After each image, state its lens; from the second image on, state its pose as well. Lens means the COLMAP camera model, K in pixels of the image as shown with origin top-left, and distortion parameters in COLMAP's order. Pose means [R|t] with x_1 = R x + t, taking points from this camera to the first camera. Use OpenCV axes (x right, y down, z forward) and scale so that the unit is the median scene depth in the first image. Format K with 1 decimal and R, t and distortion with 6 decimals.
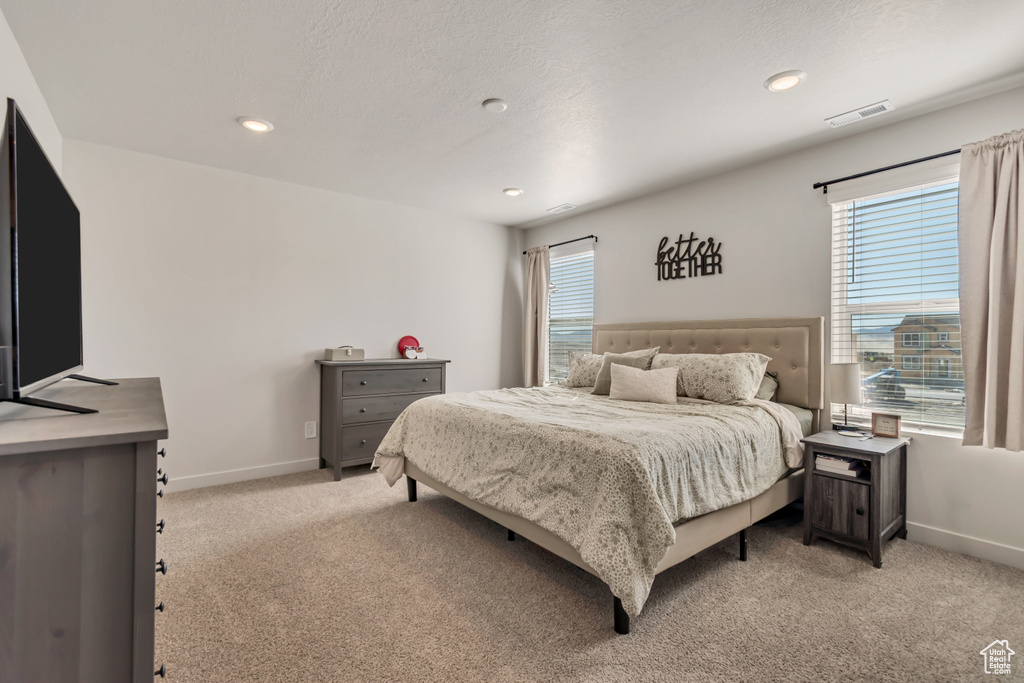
lens RADIAL K [[461.7, 0, 511.0], [0, 461.7, 341.0], [0, 0, 1]] dist [0.000556, 0.000186]
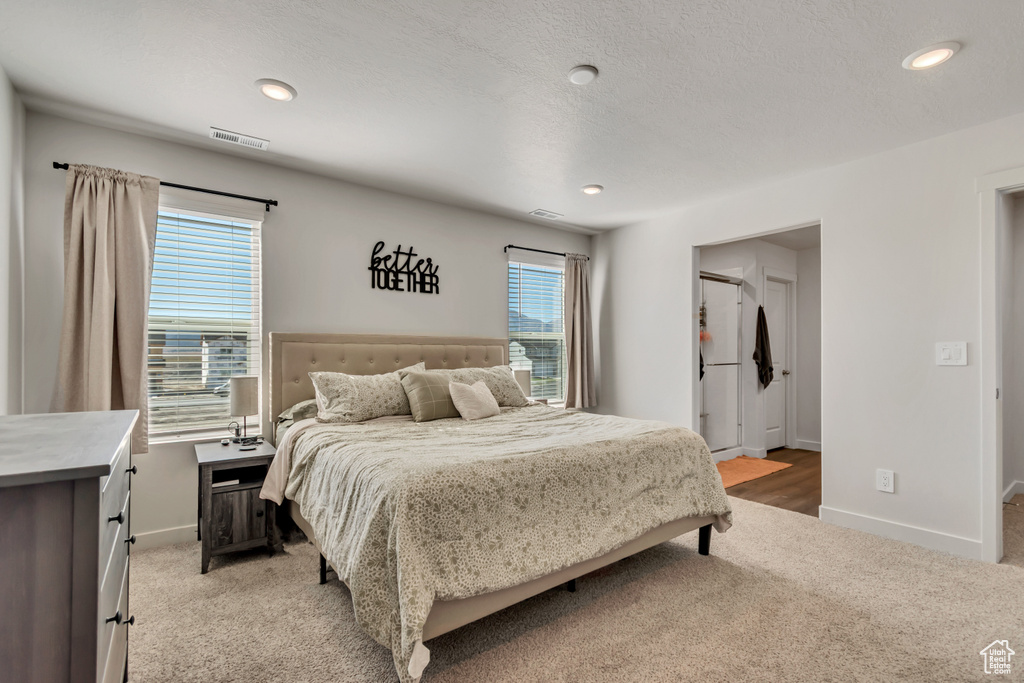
lens RADIAL K [[461.7, 0, 511.6], [0, 461.7, 351.8], [0, 0, 1]] dist [0.000556, 0.000186]
pose [[0.006695, 0.002697, 0.999974, -0.599625], [0.002713, 0.999993, -0.002715, -0.005844], [-0.999974, 0.002731, 0.006688, 0.777288]]
